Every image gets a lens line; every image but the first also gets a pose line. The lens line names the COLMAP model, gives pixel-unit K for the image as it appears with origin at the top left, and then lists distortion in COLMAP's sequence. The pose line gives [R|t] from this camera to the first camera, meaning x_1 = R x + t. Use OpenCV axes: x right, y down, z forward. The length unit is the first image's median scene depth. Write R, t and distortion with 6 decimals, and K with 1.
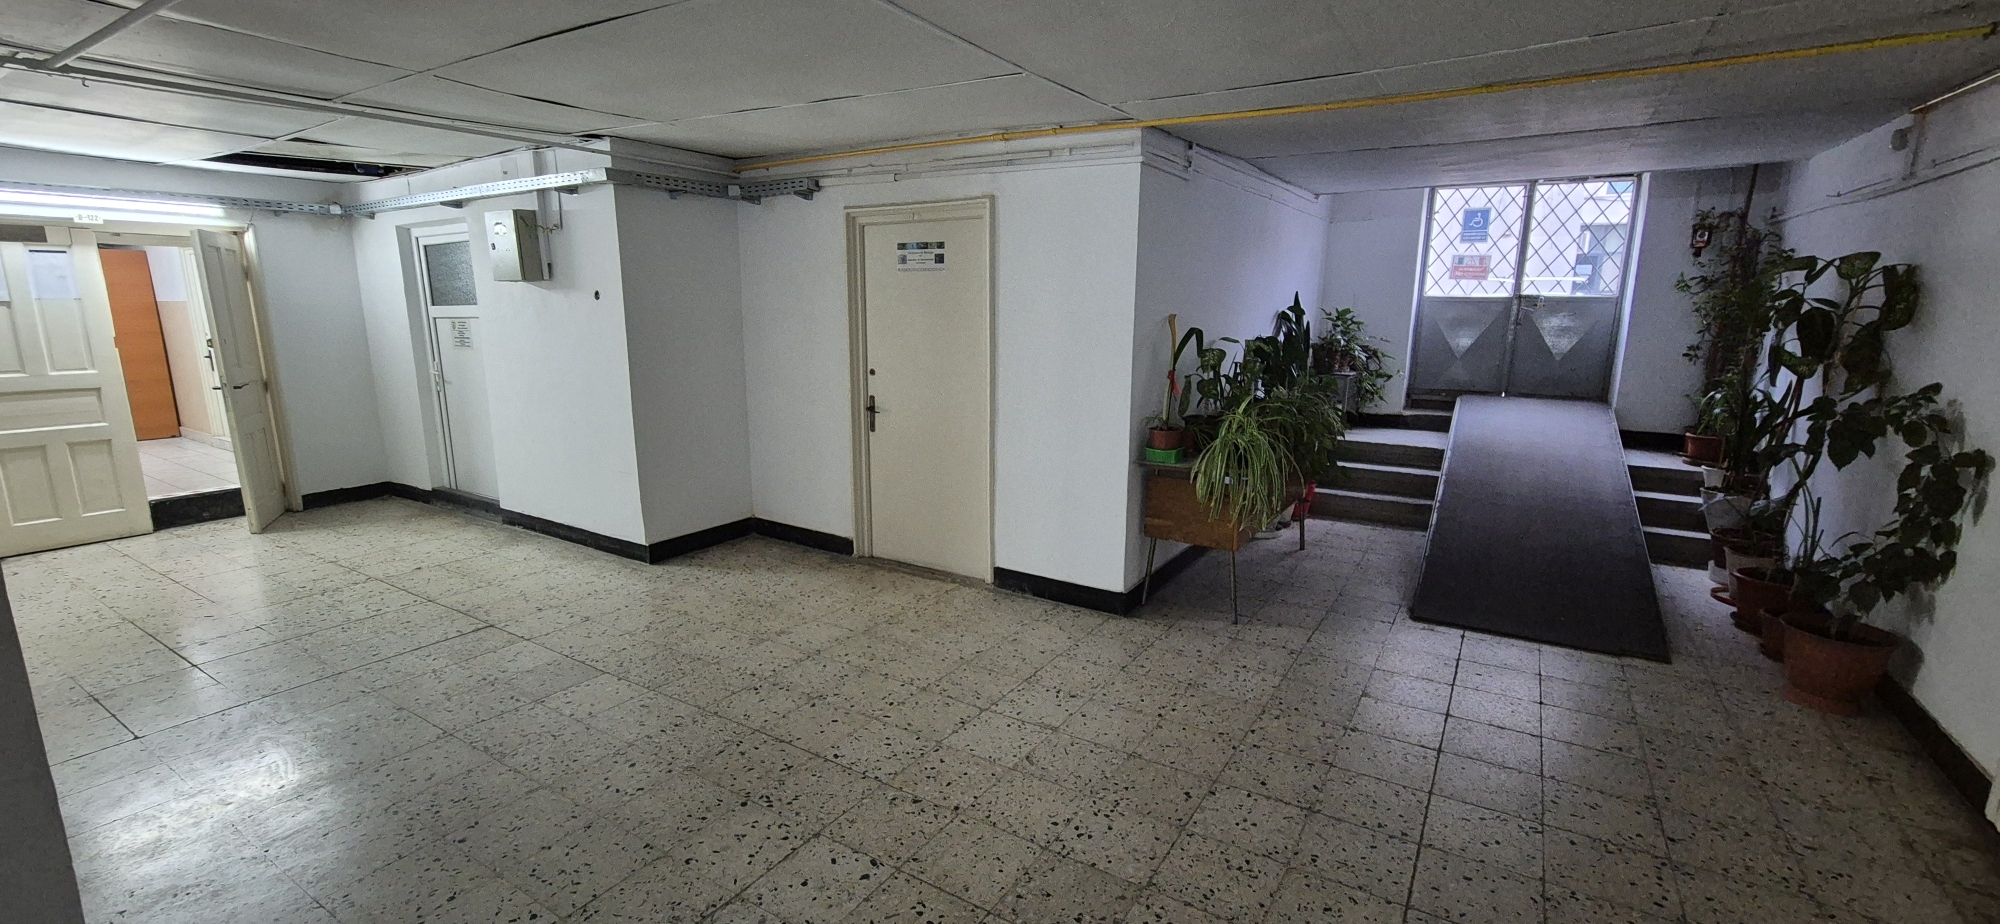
lens RADIAL K [[811.8, 0, 997.4], [0, 811.8, 465.1], [0, 0, 1]] dist [-0.004989, 0.000351]
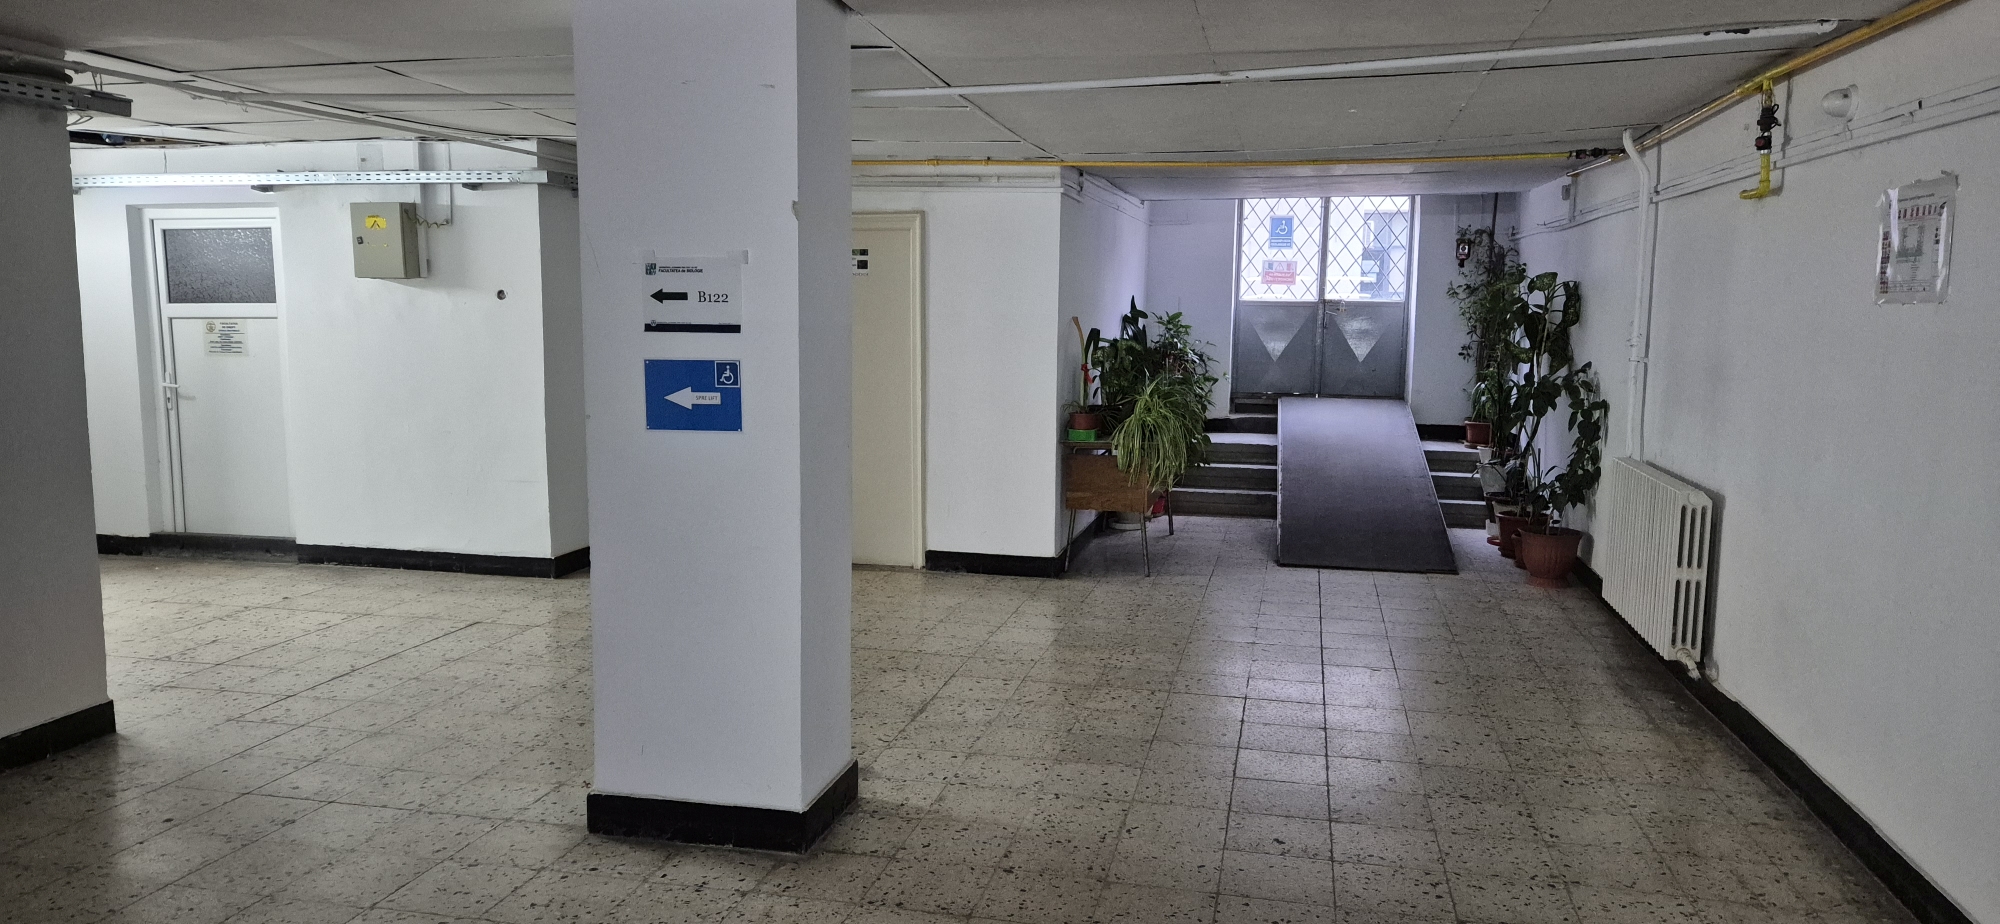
lens RADIAL K [[1250.6, 0, 995.8], [0, 1250.6, 447.3], [0, 0, 1]] dist [0.026597, -0.002338]
pose [[0.947057, -0.030993, 0.319565, -0.414723], [0.057534, 0.995601, -0.073948, 0.110593], [-0.315868, 0.088419, 0.944674, -0.558476]]
